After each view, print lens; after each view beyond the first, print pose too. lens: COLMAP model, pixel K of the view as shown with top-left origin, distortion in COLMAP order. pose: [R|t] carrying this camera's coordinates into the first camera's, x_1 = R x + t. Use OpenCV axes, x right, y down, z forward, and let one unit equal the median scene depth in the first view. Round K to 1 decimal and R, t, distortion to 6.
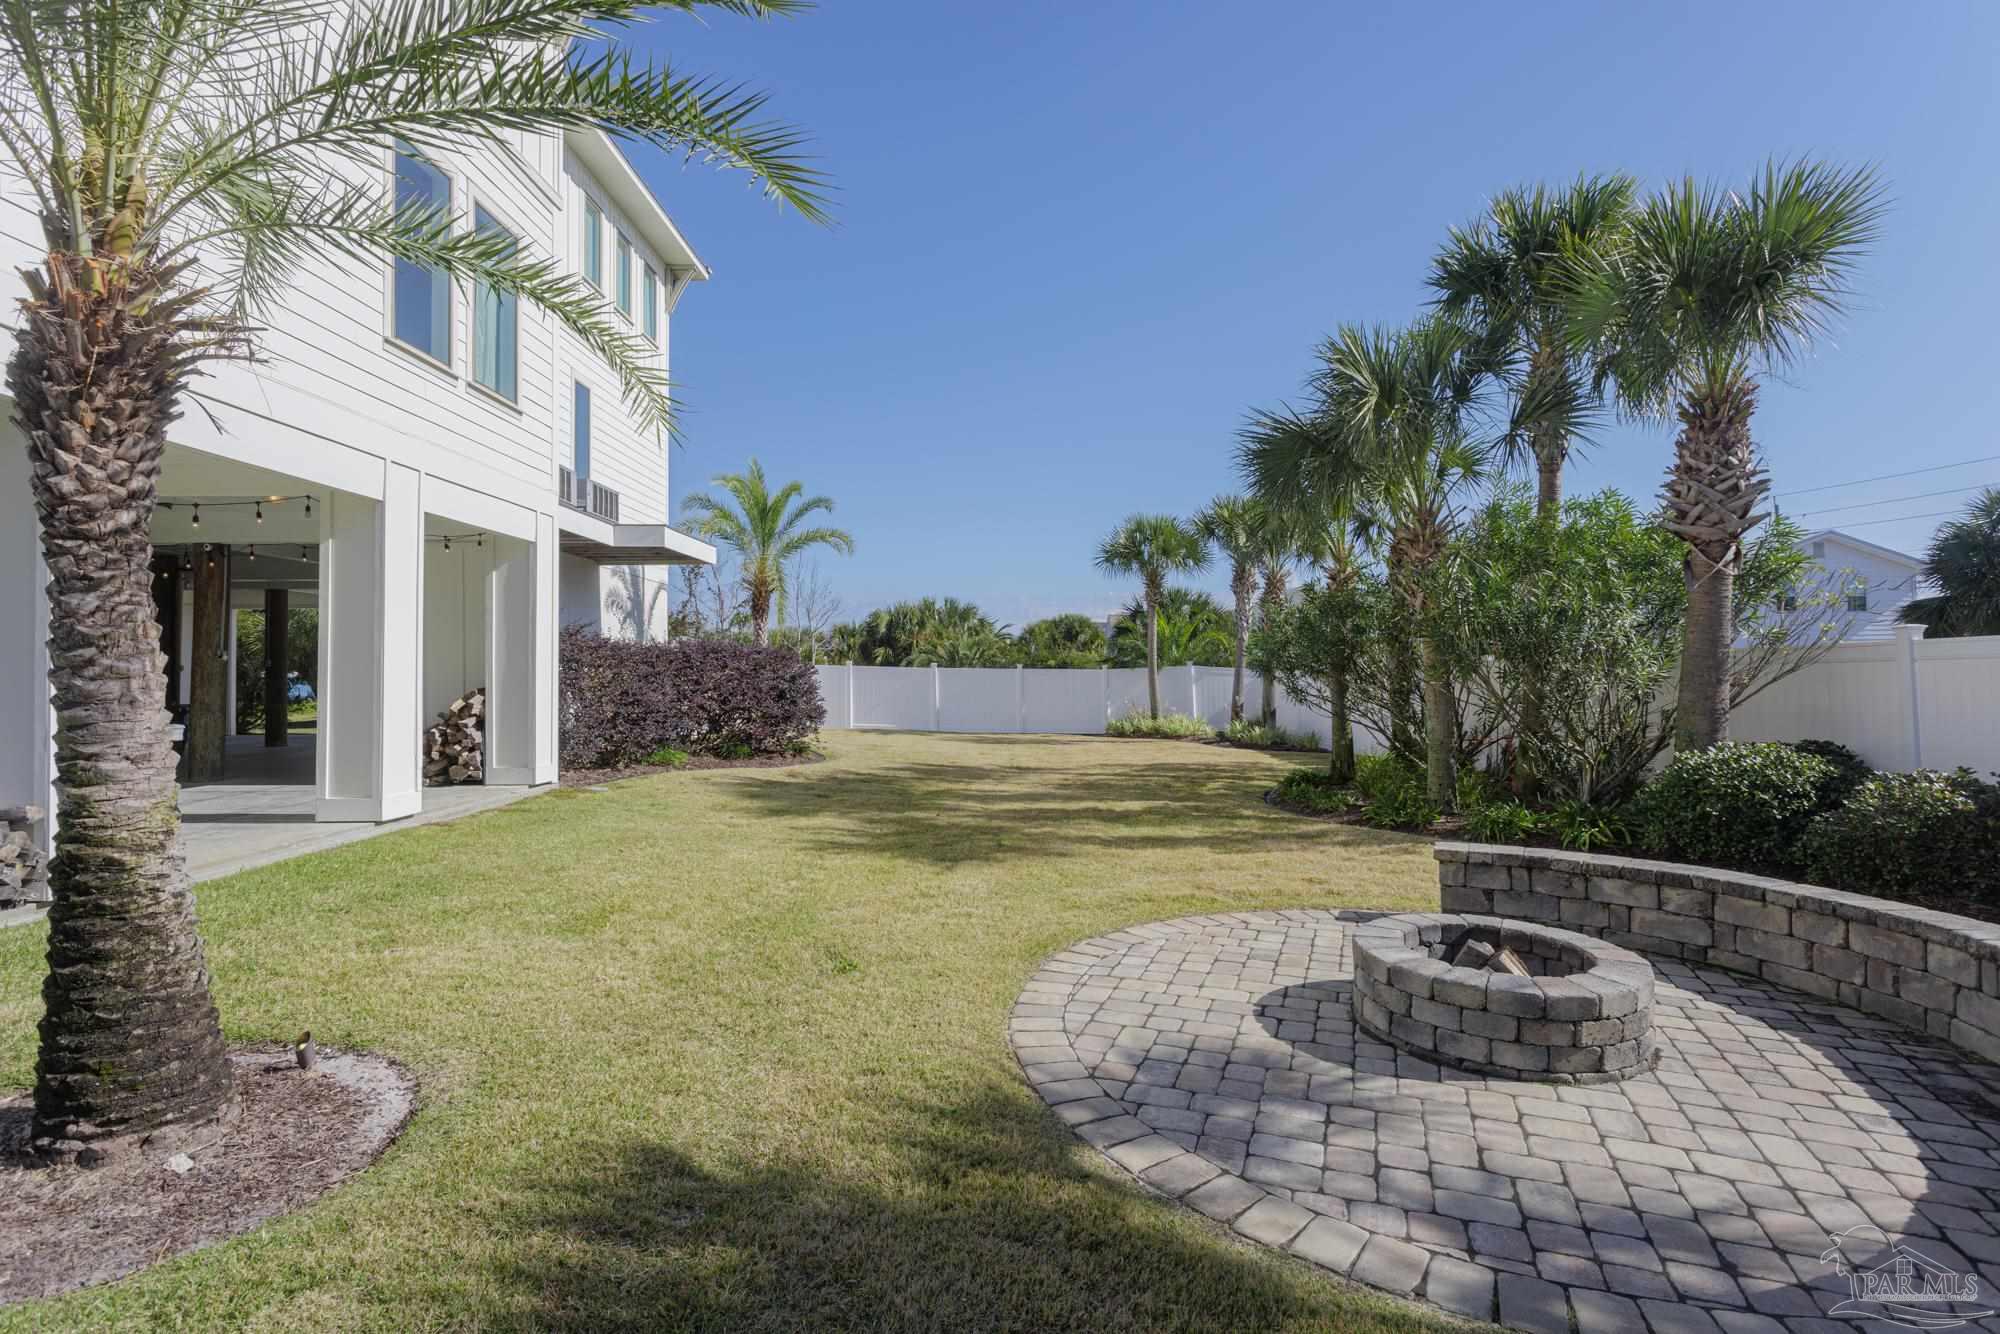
lens RADIAL K [[1014.2, 0, 913.6], [0, 1014.2, 628.6], [0, 0, 1]] dist [-0.012919, 0.006085]
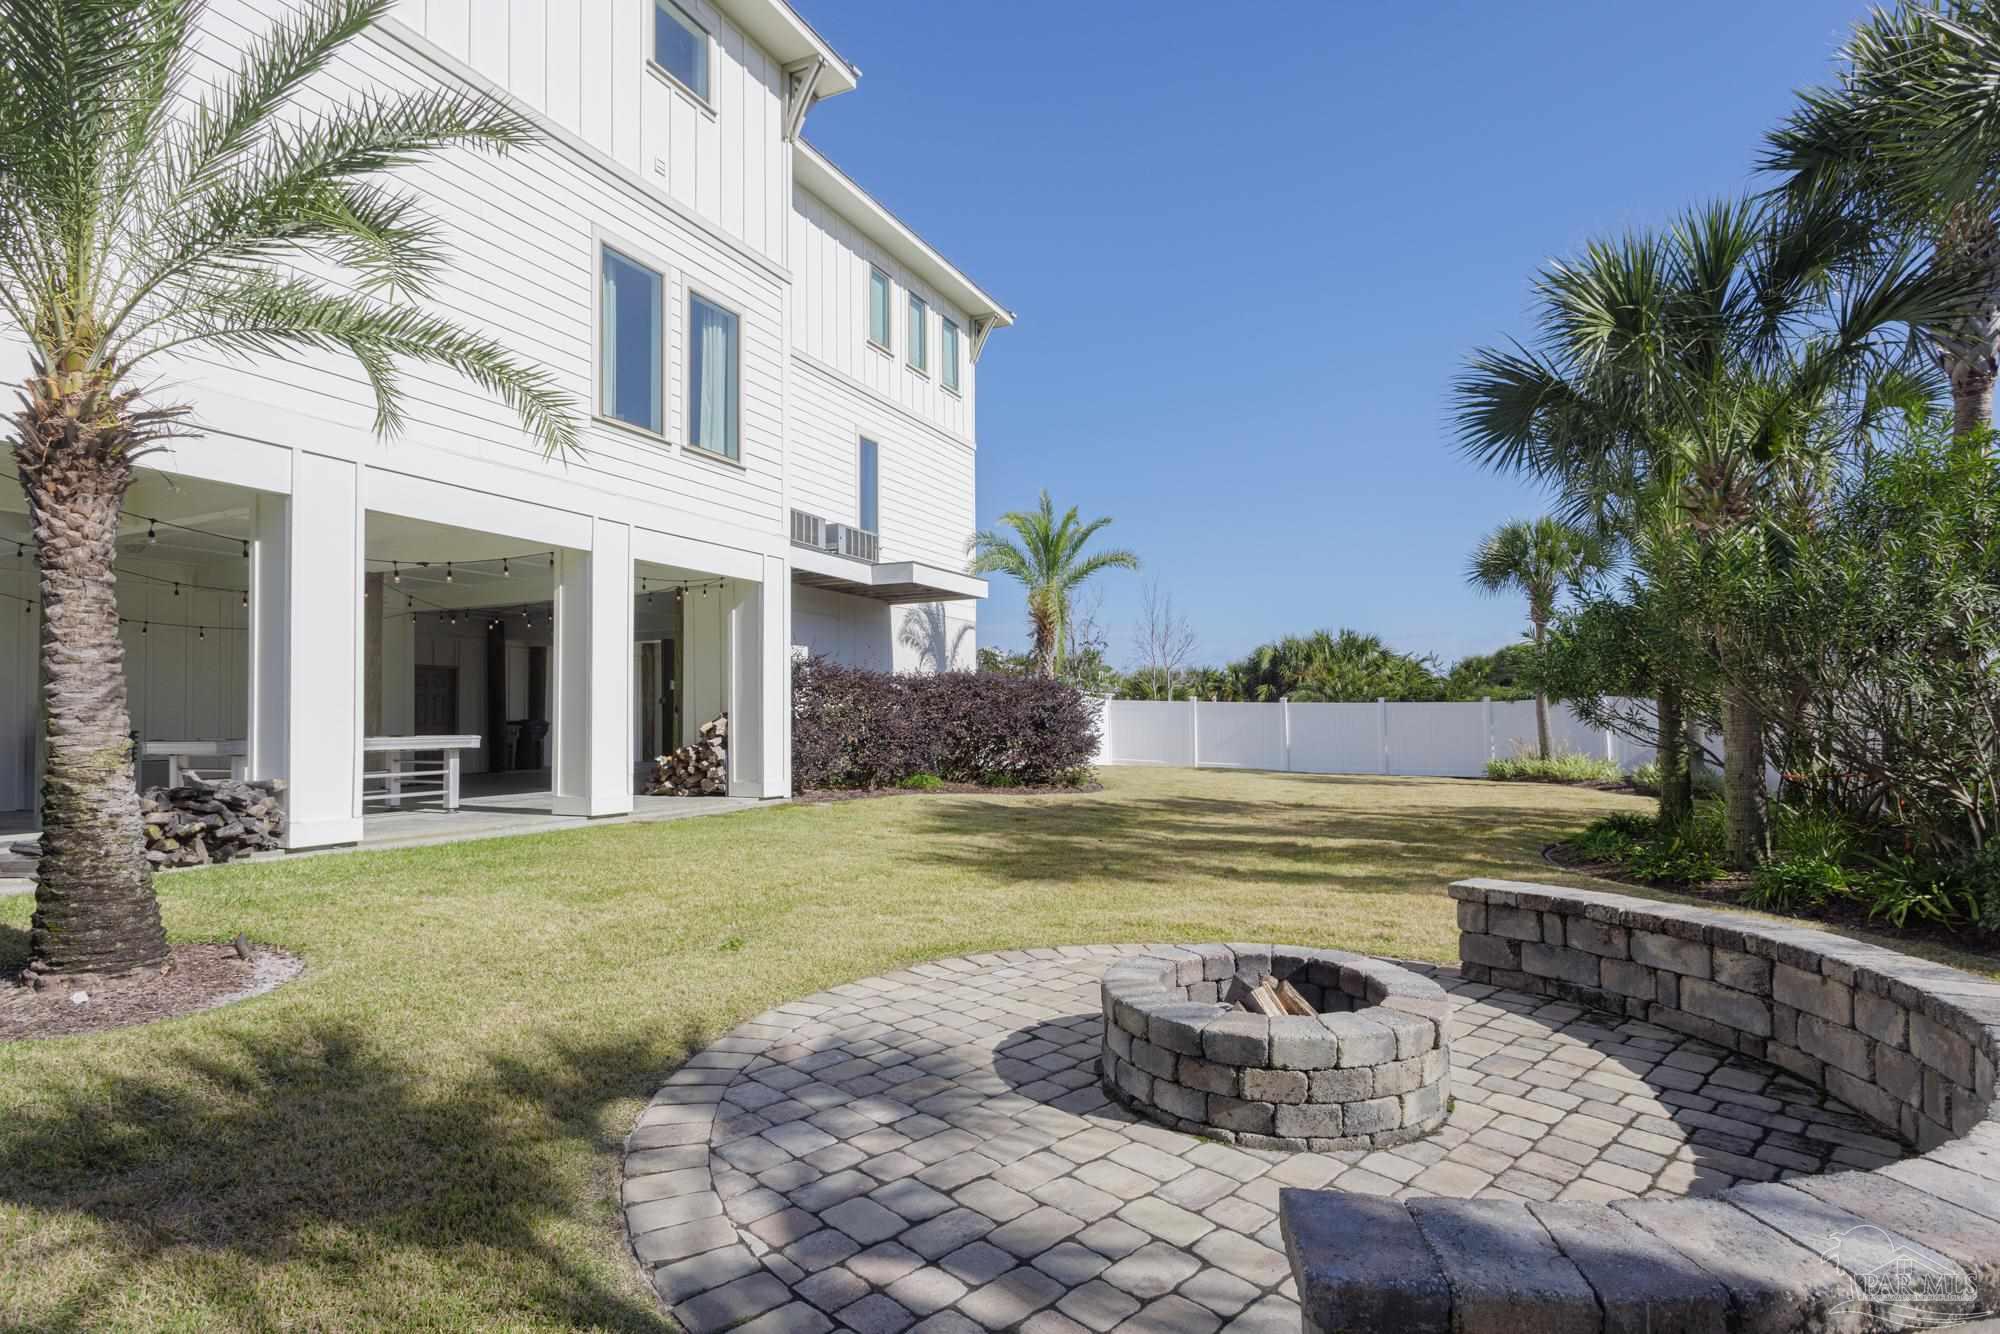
lens RADIAL K [[1014.2, 0, 928.6], [0, 1014.2, 676.6], [0, 0, 1]] dist [-0.012919, 0.006085]
pose [[0.902037, -0.020168, -0.431187, 0.597923], [0.019865, 0.999789, -0.005206, 0.063370], [0.431201, -0.003869, 0.902248, 0.137372]]
